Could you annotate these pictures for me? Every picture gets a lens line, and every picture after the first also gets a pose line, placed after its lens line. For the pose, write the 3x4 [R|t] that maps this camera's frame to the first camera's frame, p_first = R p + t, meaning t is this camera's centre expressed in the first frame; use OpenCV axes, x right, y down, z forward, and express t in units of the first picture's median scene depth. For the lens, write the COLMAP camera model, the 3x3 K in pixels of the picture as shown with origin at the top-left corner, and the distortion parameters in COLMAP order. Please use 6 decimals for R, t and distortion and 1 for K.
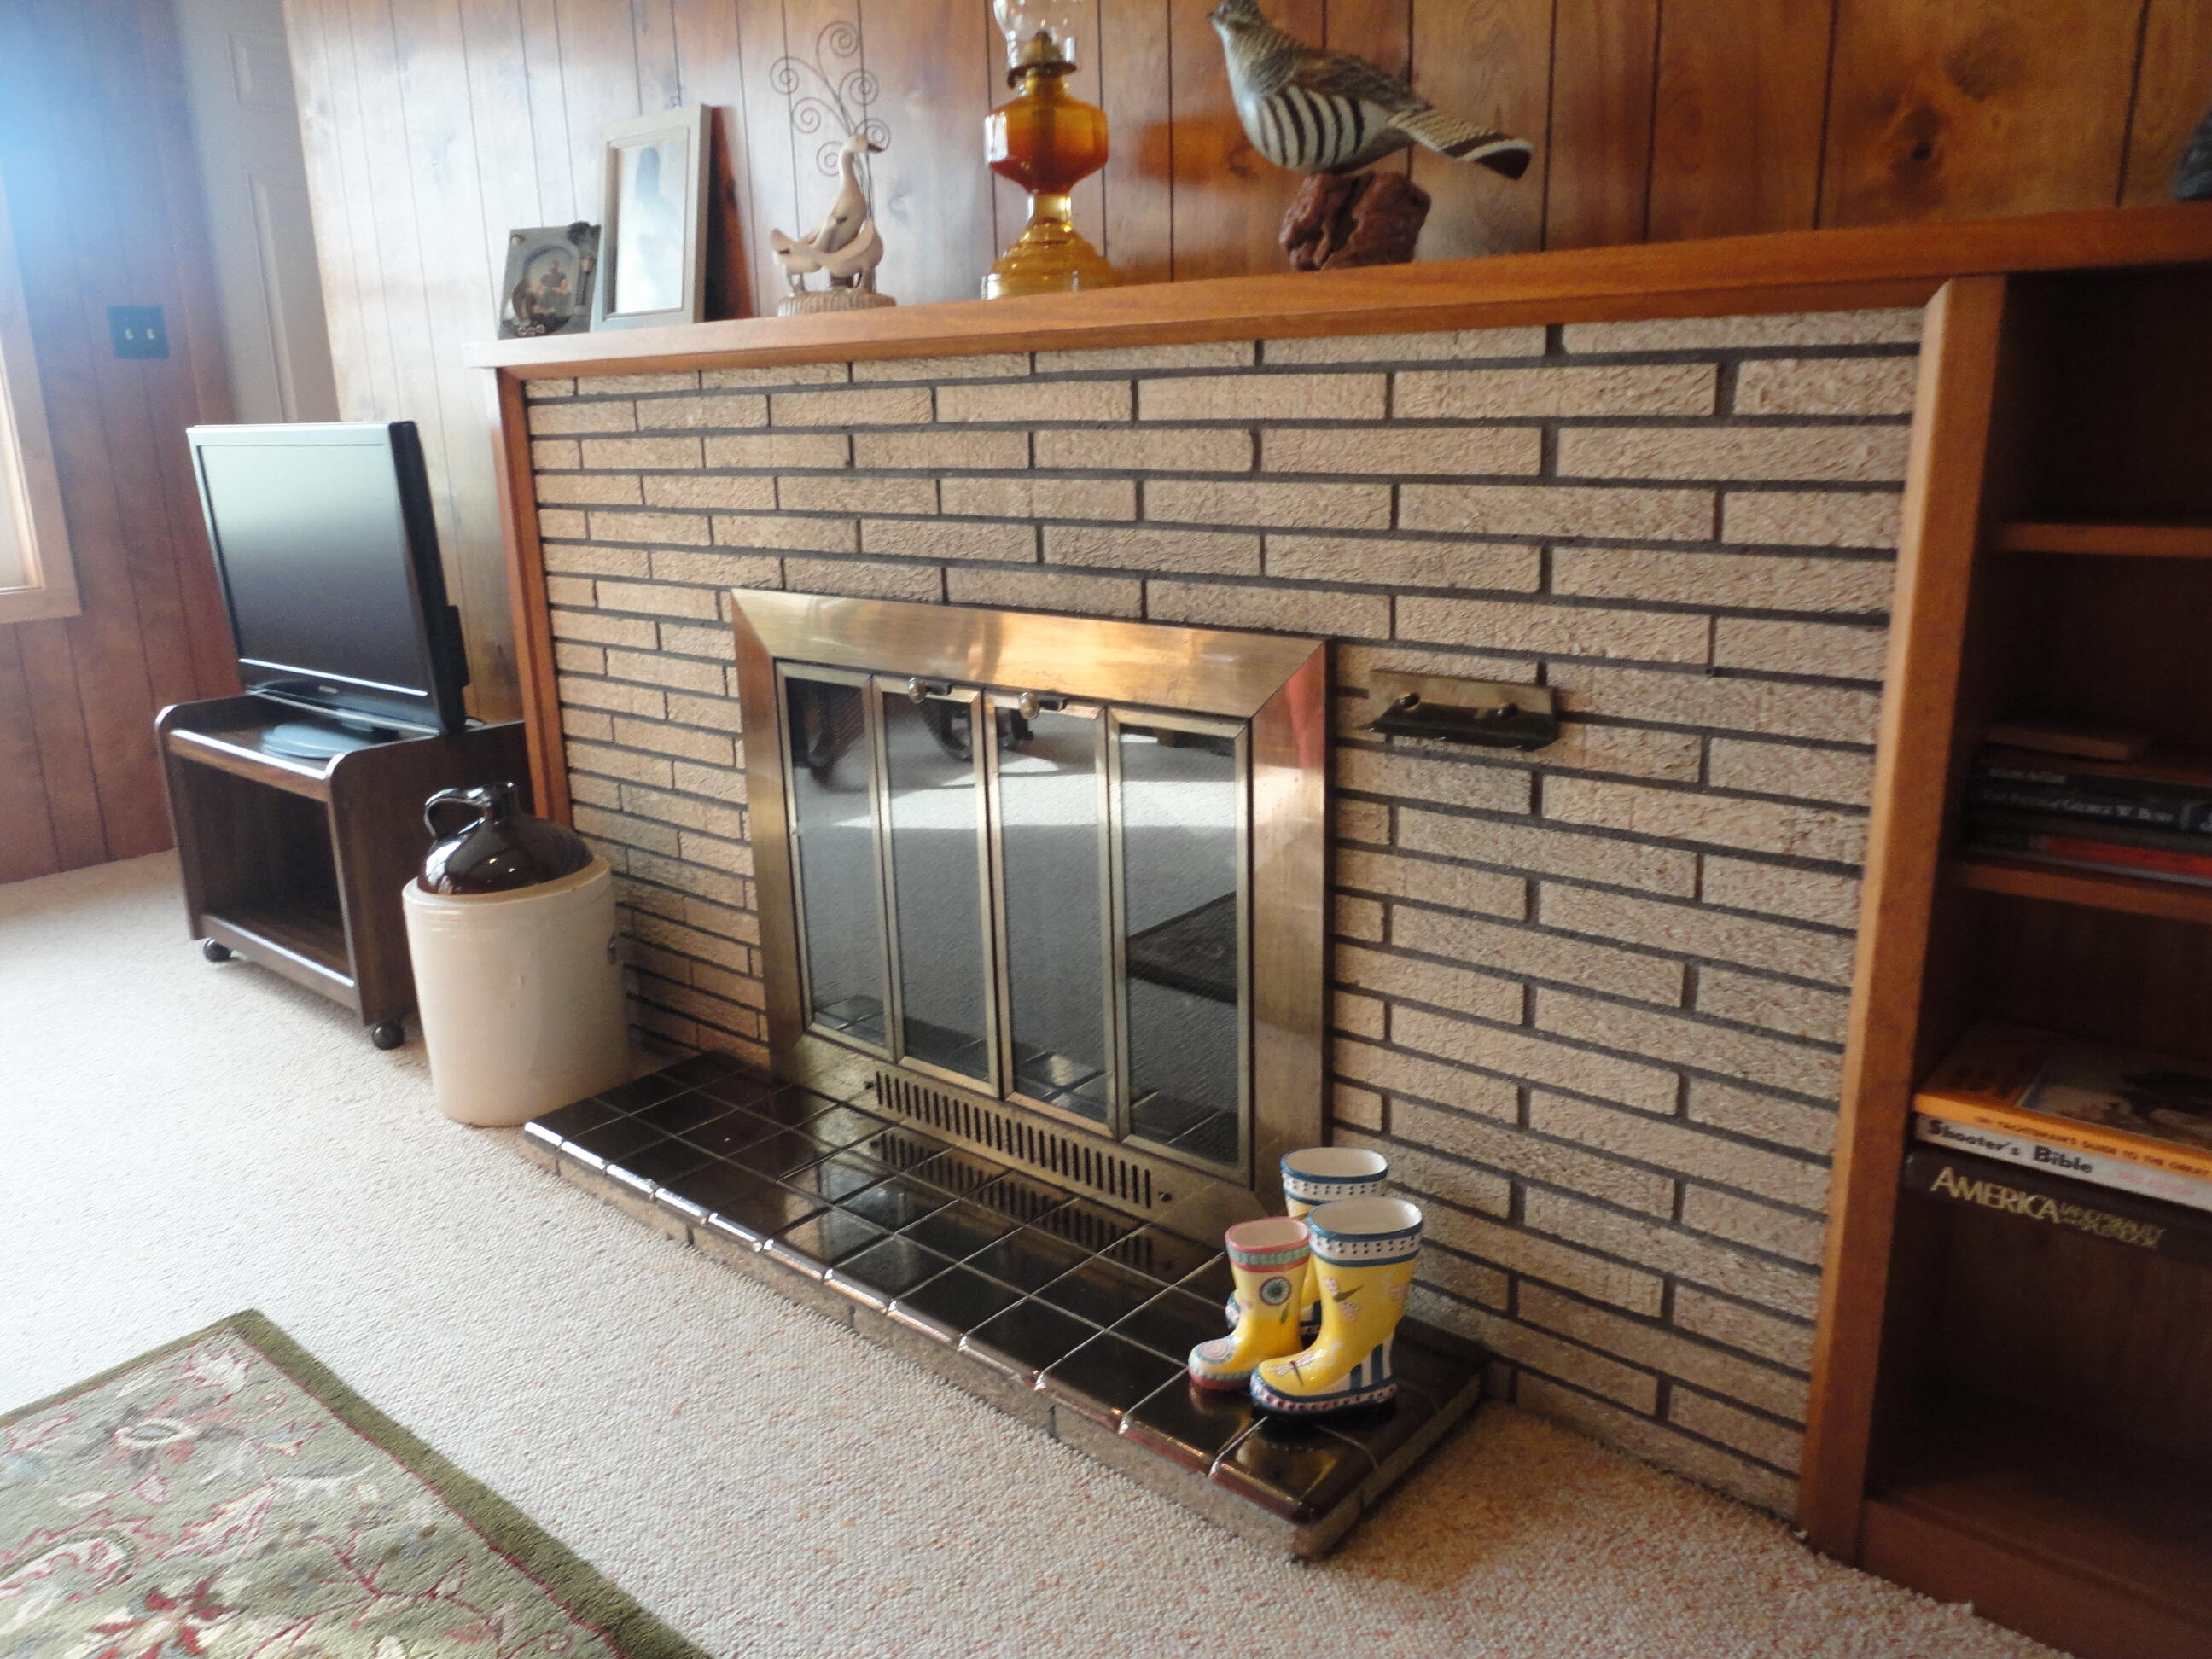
lens RADIAL K [[1602.8, 0, 1111.7], [0, 1602.8, 834.1], [0, 0, 1]] dist [-0.003733, -0.003495]
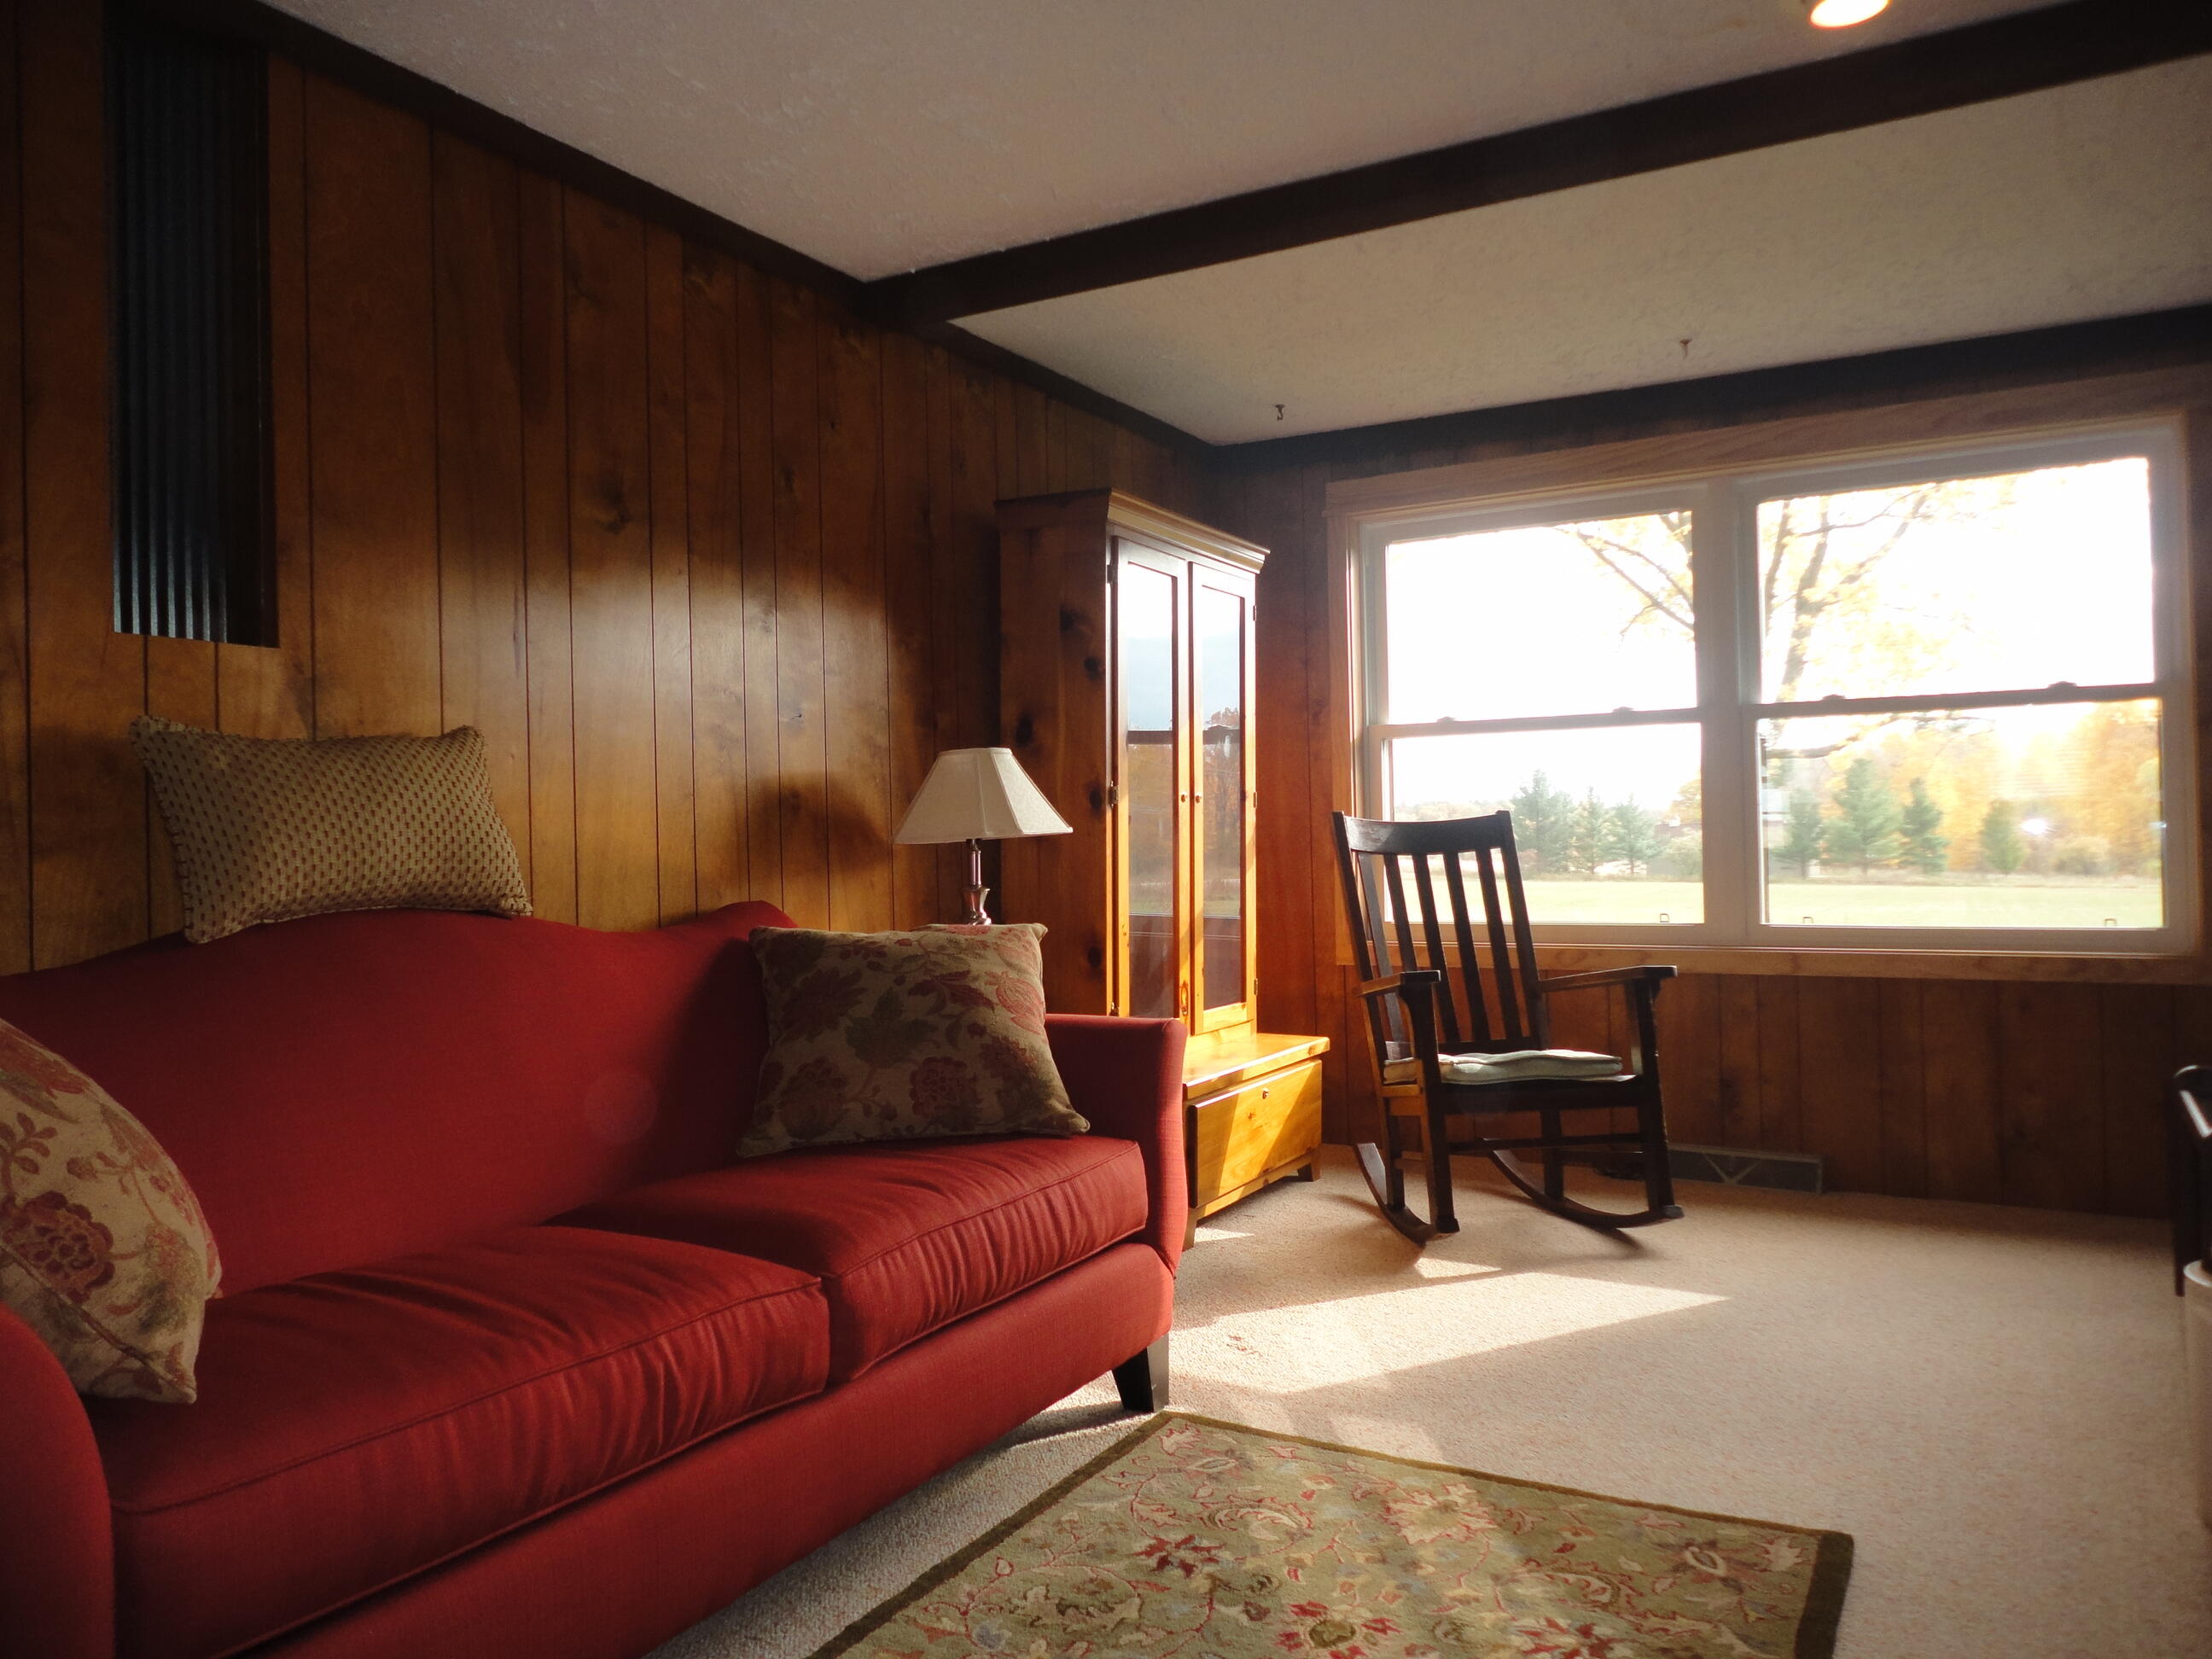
lens RADIAL K [[1602.8, 0, 1111.0], [0, 1602.8, 833.1], [0, 0, 1]] dist [-0.003733, -0.003495]
pose [[0.190430, 0.015402, -0.981580, 0.555425], [-0.247120, 0.968432, -0.032747, -0.034224], [0.950089, 0.248804, 0.188224, 0.144742]]
